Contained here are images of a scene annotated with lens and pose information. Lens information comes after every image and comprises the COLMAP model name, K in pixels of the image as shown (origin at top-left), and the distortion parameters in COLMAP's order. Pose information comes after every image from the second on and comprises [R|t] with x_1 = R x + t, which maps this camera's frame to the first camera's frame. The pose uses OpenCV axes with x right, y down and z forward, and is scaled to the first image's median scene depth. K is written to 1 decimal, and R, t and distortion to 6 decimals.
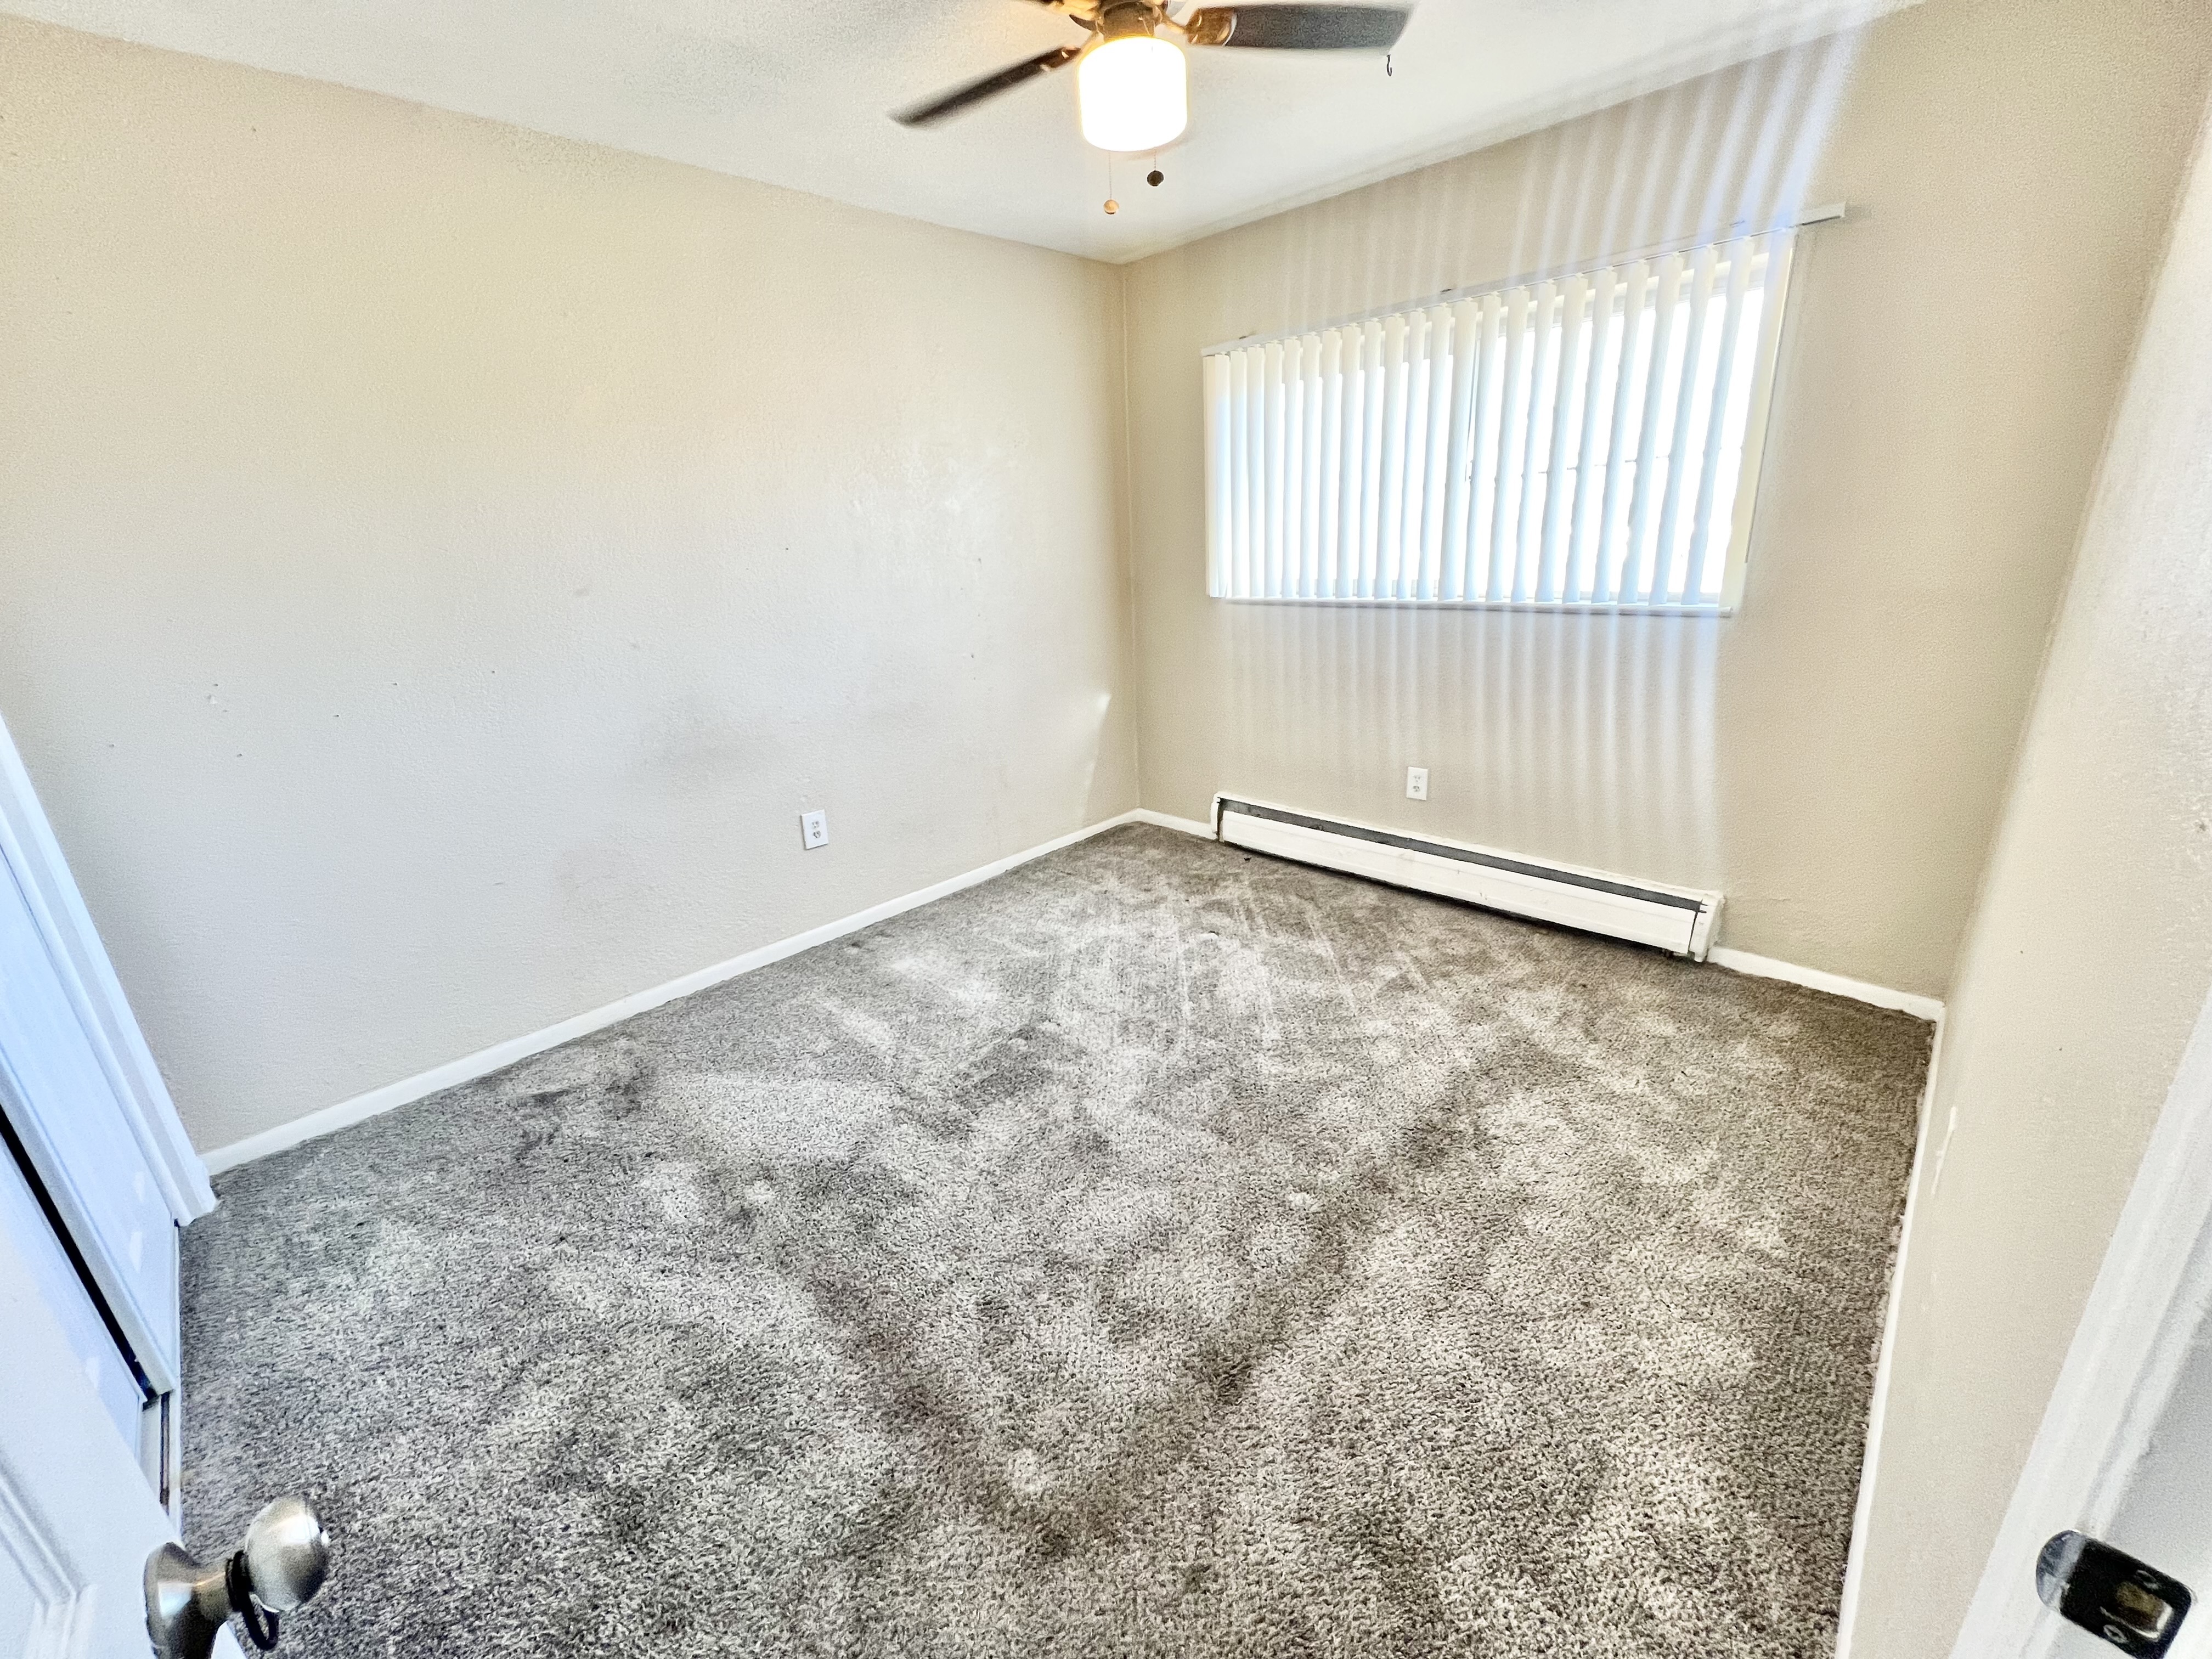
lens RADIAL K [[880.8, 0, 1099.6], [0, 880.8, 826.6], [0, 0, 1]] dist [-0.002099, 0.000601]
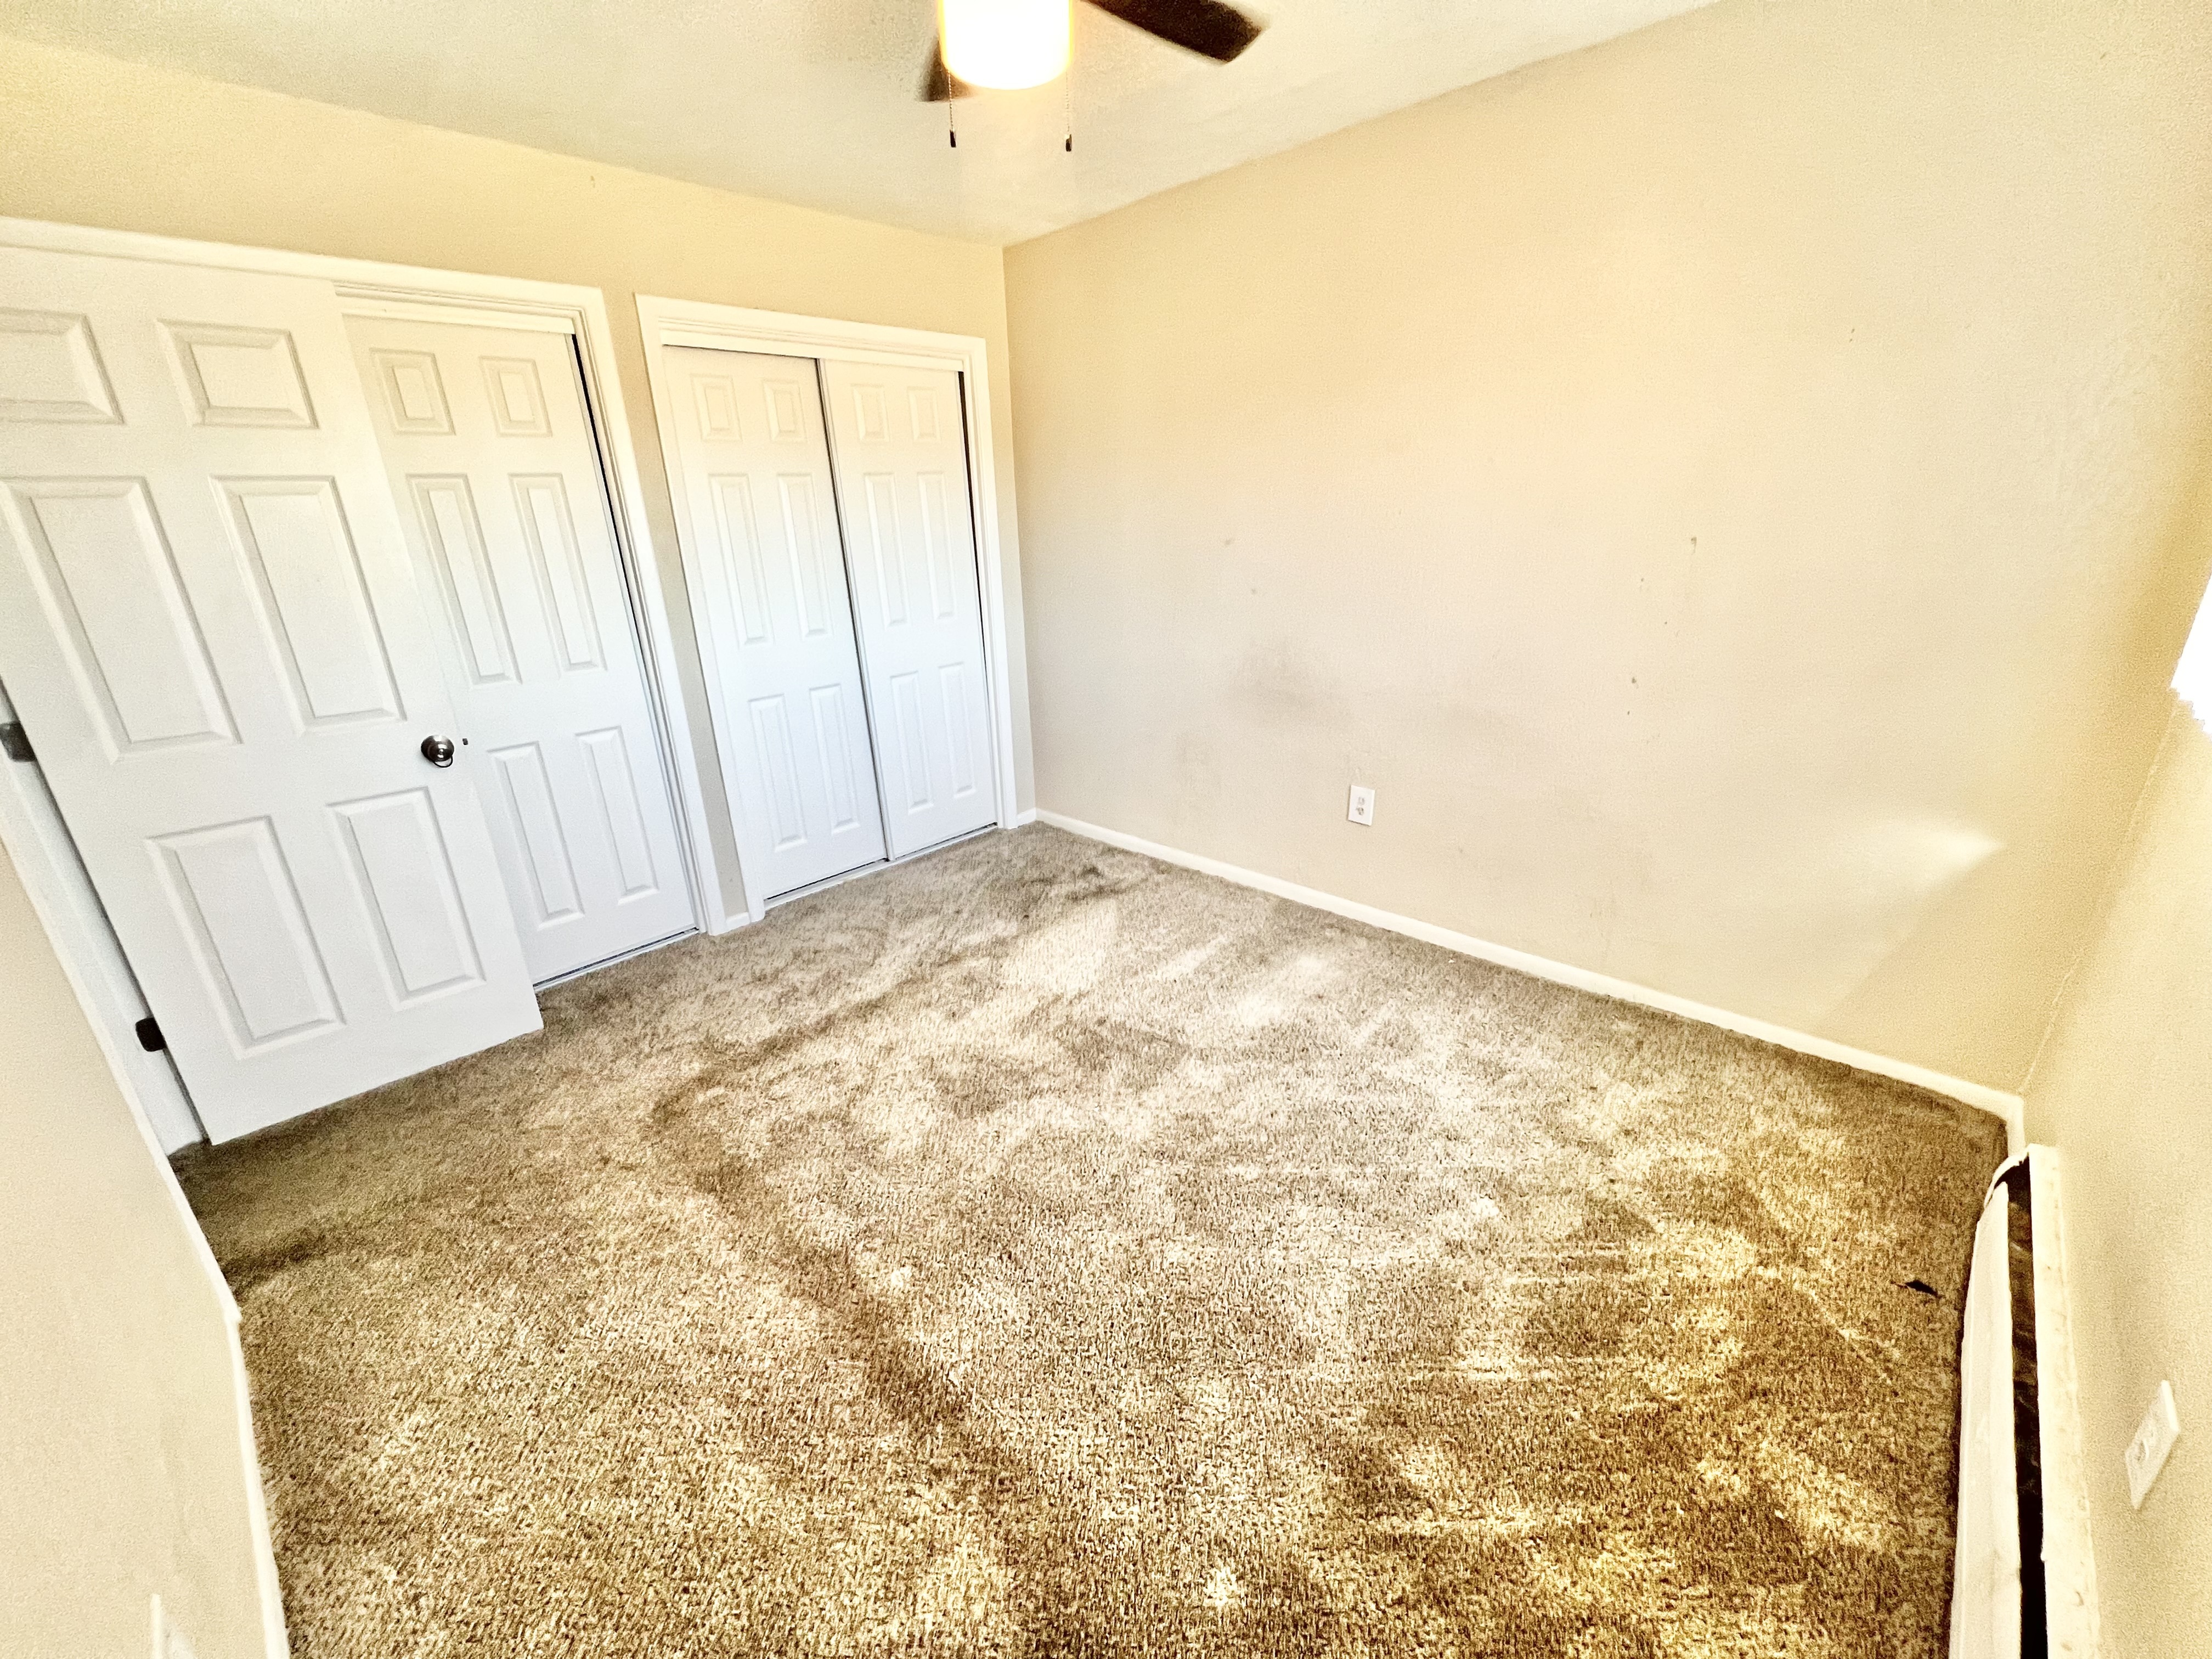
lens RADIAL K [[880.8, 0, 1098.6], [0, 880.8, 825.2], [0, 0, 1]] dist [-0.002099, 0.000601]
pose [[0.014280, 0.385785, -0.922478, 0.702946], [-0.288589, 0.884902, 0.365603, -0.304153], [0.957347, 0.260997, 0.123969, 0.744773]]
